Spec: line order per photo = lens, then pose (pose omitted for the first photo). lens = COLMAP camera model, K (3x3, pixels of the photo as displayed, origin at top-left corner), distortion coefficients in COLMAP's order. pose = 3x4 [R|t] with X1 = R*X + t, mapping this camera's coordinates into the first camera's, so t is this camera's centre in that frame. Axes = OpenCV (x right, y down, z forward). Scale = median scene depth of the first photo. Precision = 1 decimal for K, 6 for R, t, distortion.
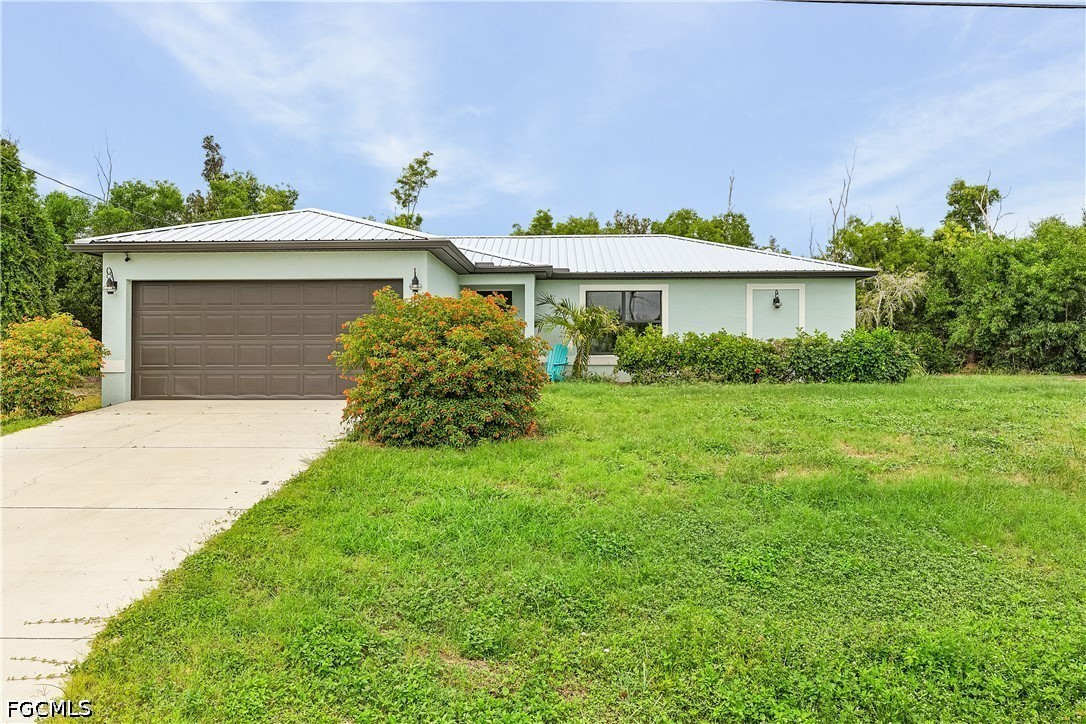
lens RADIAL K [[825.8, 0, 539.3], [0, 825.8, 360.4], [0, 0, 1]] dist [-0.004407, 0.005781]
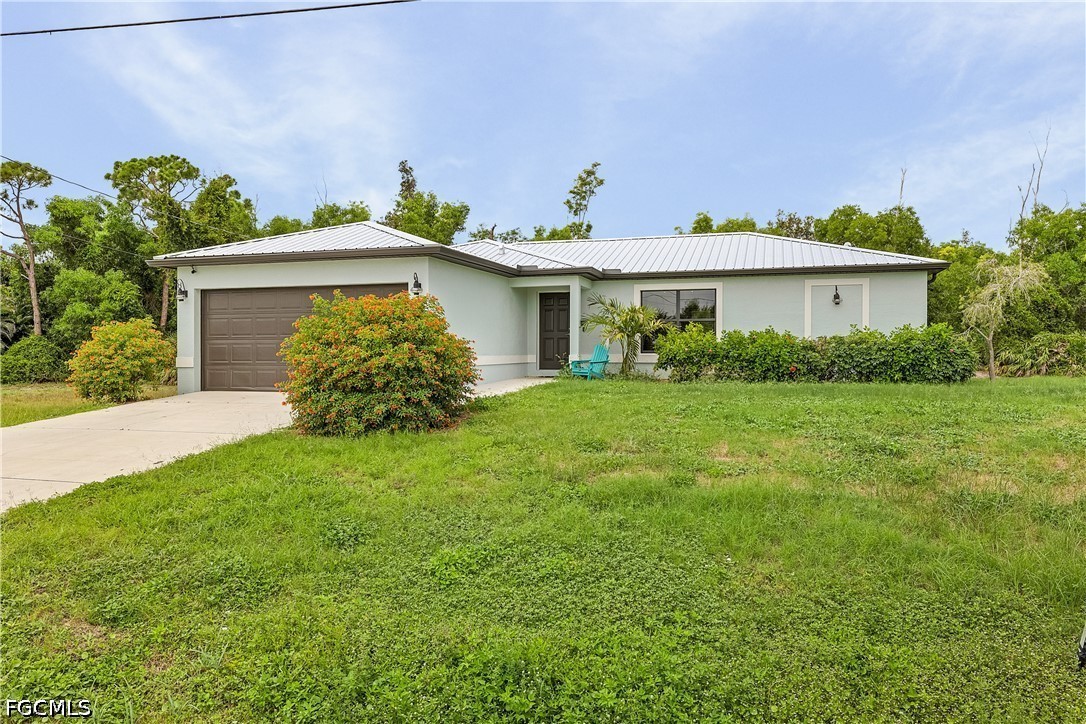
lens RADIAL K [[781.1, 0, 545.4], [0, 781.1, 360.2], [0, 0, 1]] dist [-0.005684, 0.004150]
pose [[0.965769, 0.002838, -0.259390, 0.217028], [-0.002487, 0.999995, 0.001683, 0.000801], [0.259394, -0.000981, 0.965771, 0.040212]]
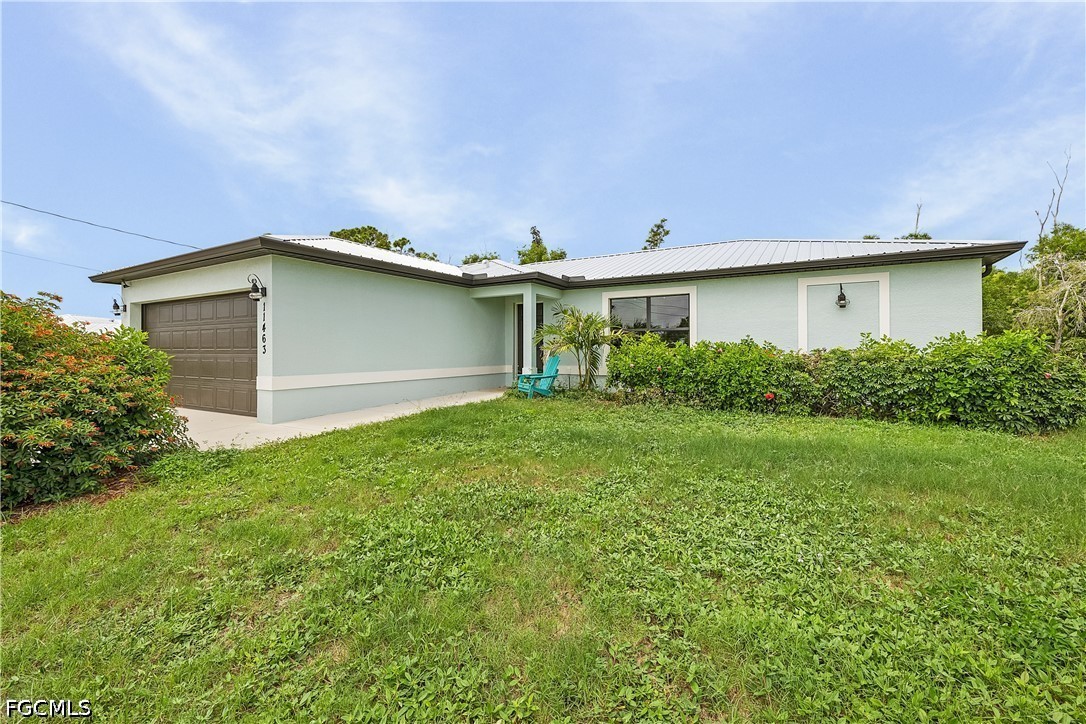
lens RADIAL K [[464.2, 0, 544.8], [0, 464.2, 346.3], [0, 0, 1]] dist [-0.001740, 0.001356]
pose [[0.875090, -0.003415, -0.483948, 0.282145], [-0.005224, 0.999850, -0.016502, -0.021750], [0.483932, 0.016969, 0.874941, 0.551632]]
